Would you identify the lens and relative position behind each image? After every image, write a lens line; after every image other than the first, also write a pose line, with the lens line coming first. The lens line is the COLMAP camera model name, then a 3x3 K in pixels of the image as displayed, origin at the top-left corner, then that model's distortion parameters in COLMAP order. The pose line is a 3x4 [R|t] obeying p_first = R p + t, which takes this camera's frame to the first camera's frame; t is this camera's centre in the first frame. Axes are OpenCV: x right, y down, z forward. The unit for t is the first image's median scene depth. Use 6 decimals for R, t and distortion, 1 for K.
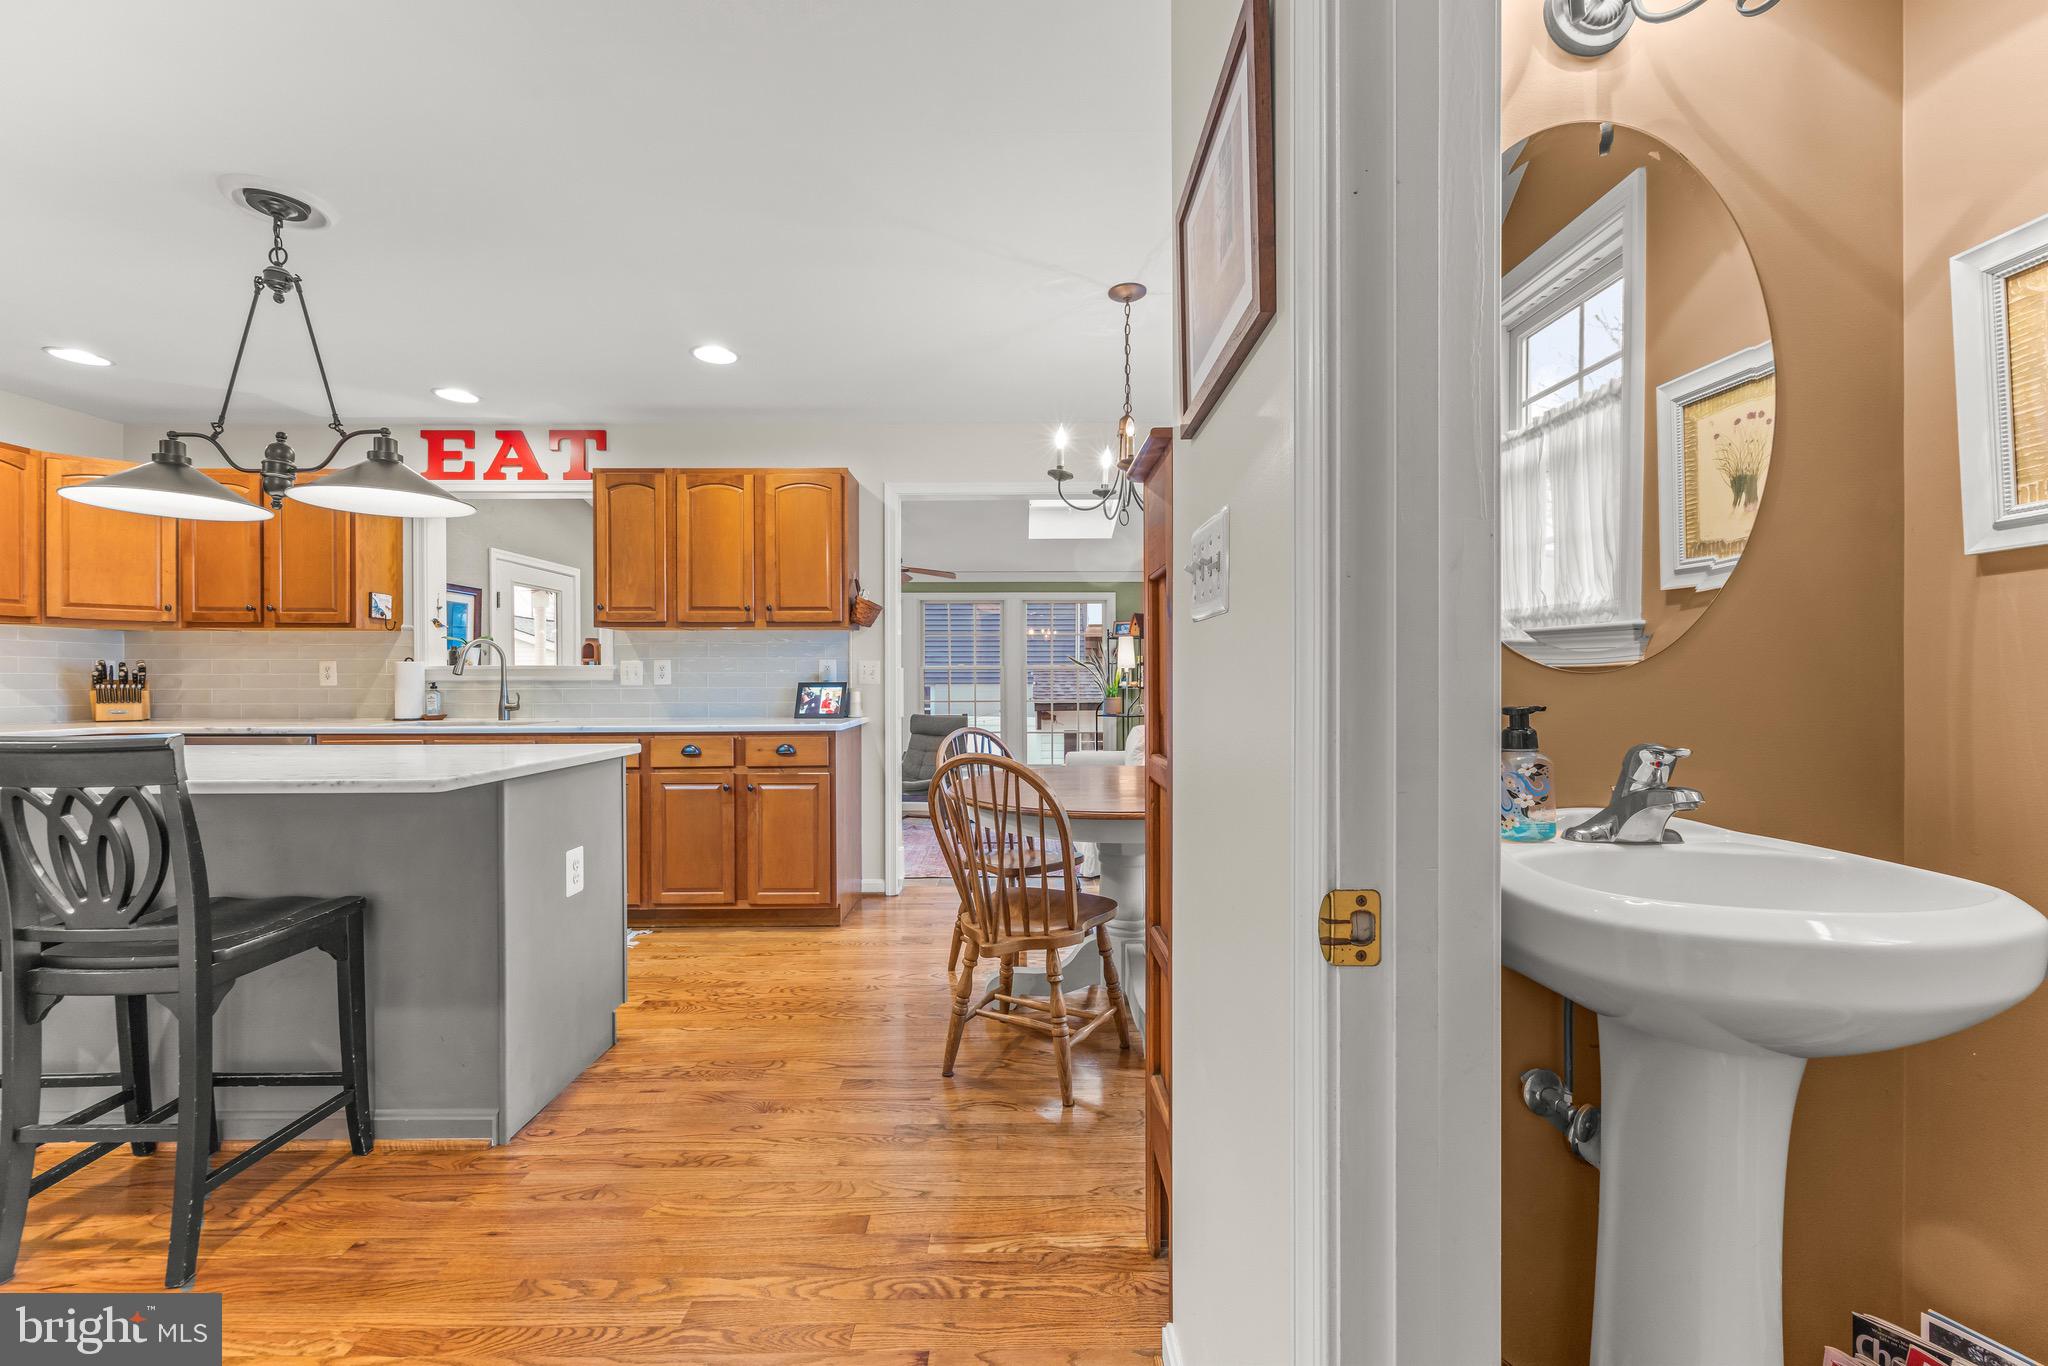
lens RADIAL K [[819.2, 0, 1030.4], [0, 819.2, 683.7], [0, 0, 1]] dist [-0.001615, -0.000437]
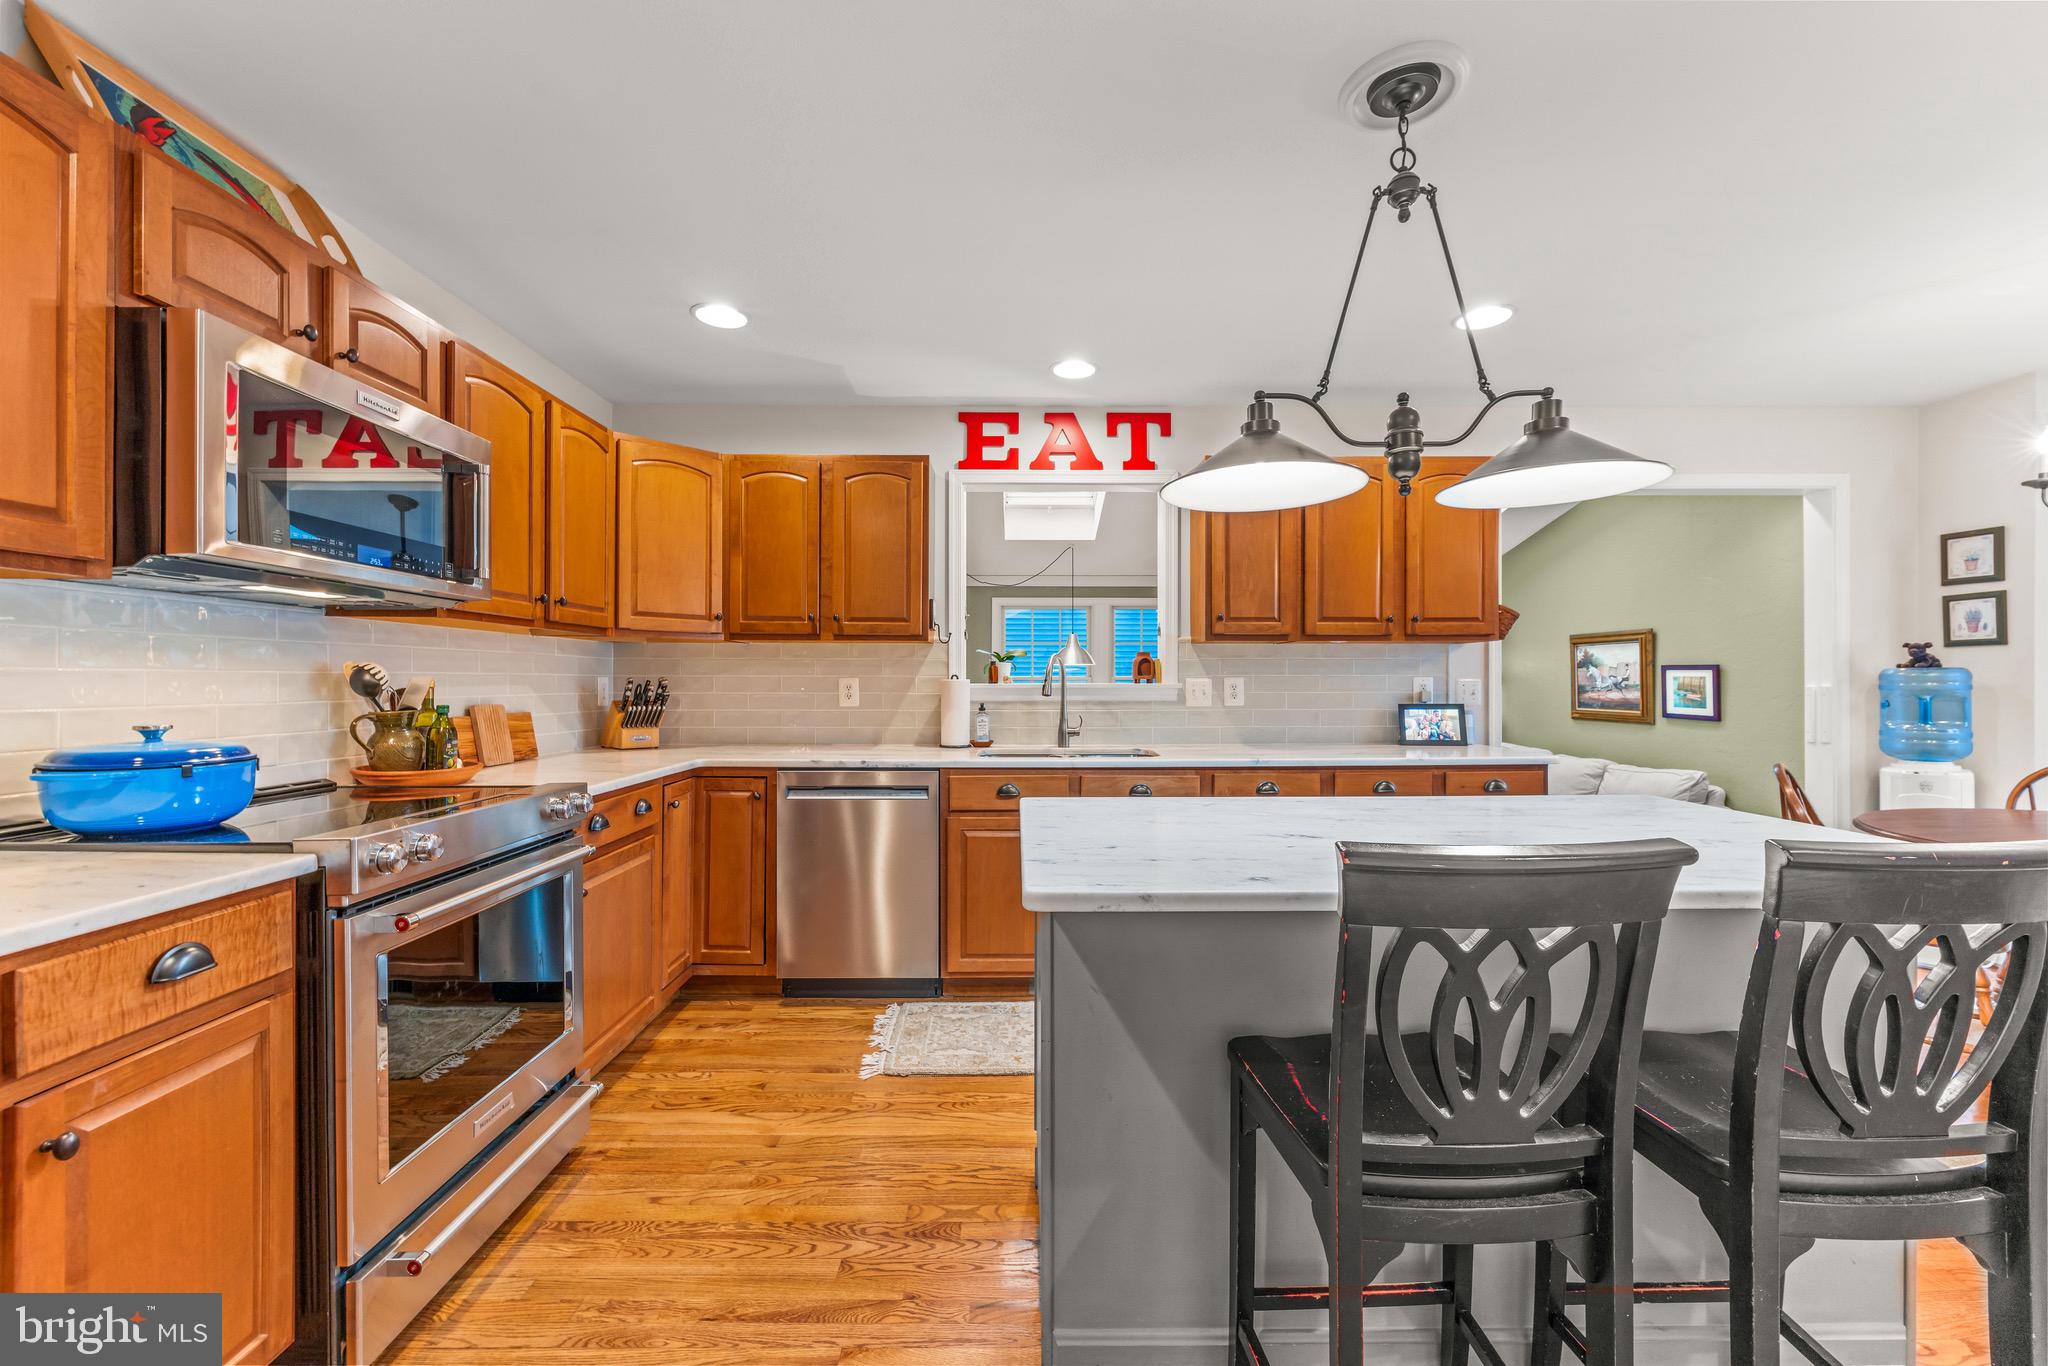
lens RADIAL K [[819.2, 0, 1028.2], [0, 819.2, 682.8], [0, 0, 1]] dist [-0.001615, -0.000437]
pose [[0.999995, 0.001642, 0.002839, -0.750943], [-0.001632, 0.999993, -0.003380, -0.022441], [-0.002845, 0.003376, 0.999990, 0.147209]]
